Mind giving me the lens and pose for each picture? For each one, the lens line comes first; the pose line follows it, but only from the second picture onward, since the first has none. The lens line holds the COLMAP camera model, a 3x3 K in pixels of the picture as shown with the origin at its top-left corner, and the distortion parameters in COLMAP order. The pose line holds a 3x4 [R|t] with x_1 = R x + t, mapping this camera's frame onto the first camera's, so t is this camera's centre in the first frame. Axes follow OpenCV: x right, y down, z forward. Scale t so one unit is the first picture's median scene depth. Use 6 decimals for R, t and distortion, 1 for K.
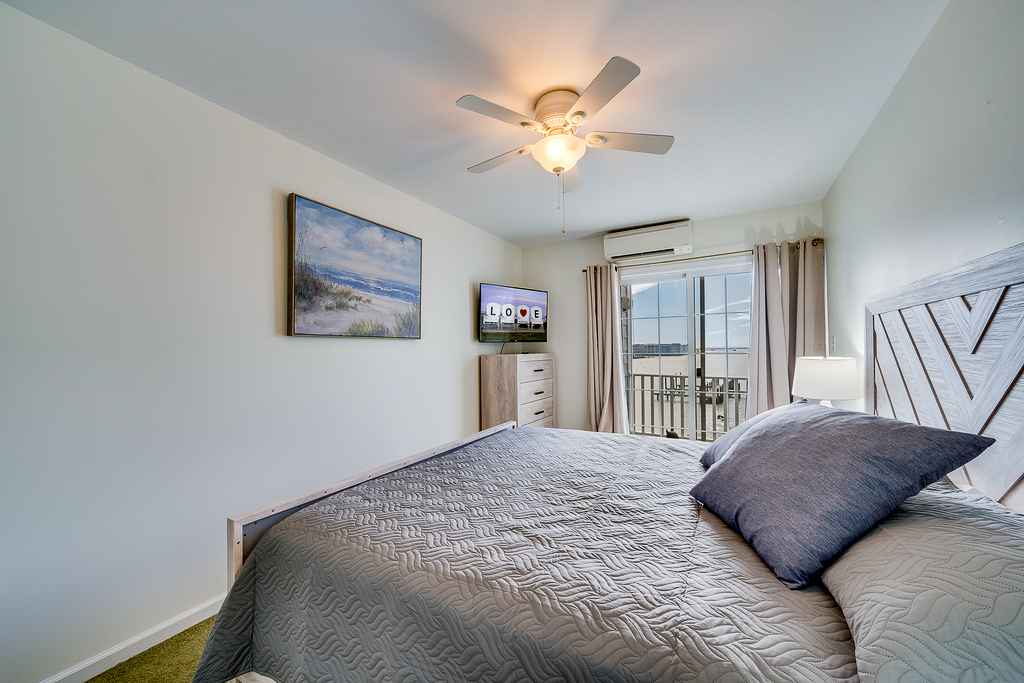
lens RADIAL K [[393.1, 0, 512.2], [0, 393.1, 353.6], [0, 0, 1]] dist [-0.000240, -0.000076]
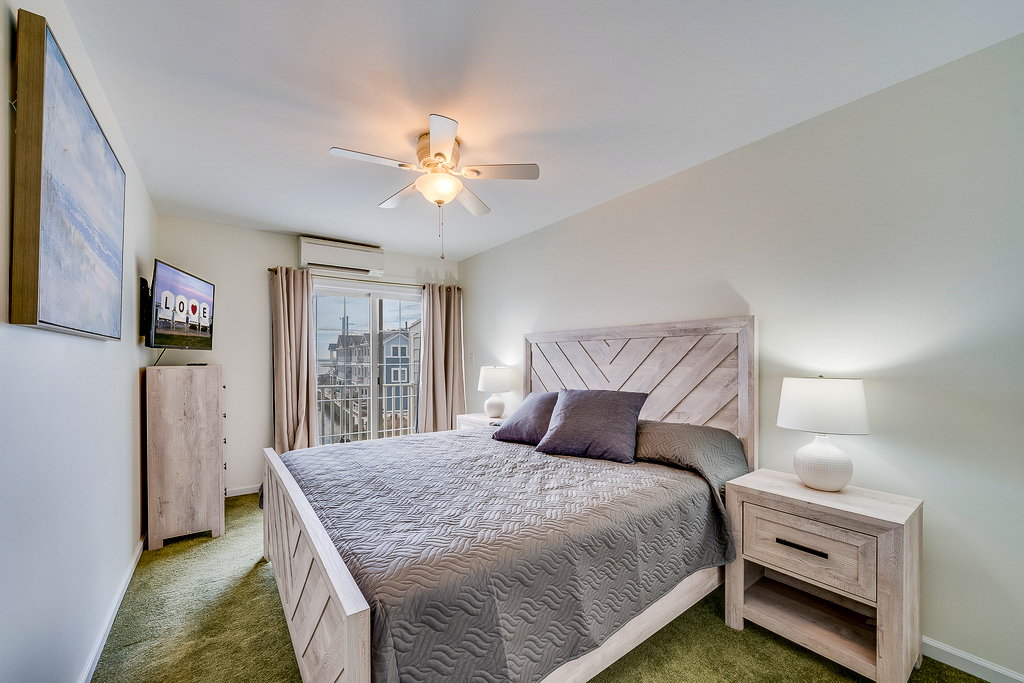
lens RADIAL K [[393.1, 0, 512.2], [0, 393.1, 353.6], [0, 0, 1]] dist [-0.000240, -0.000076]
pose [[0.415649, 0.021421, 0.909273, -0.618910], [0.002926, 0.999686, -0.024888, -0.001541], [-0.909520, 0.013005, 0.415456, 0.239911]]
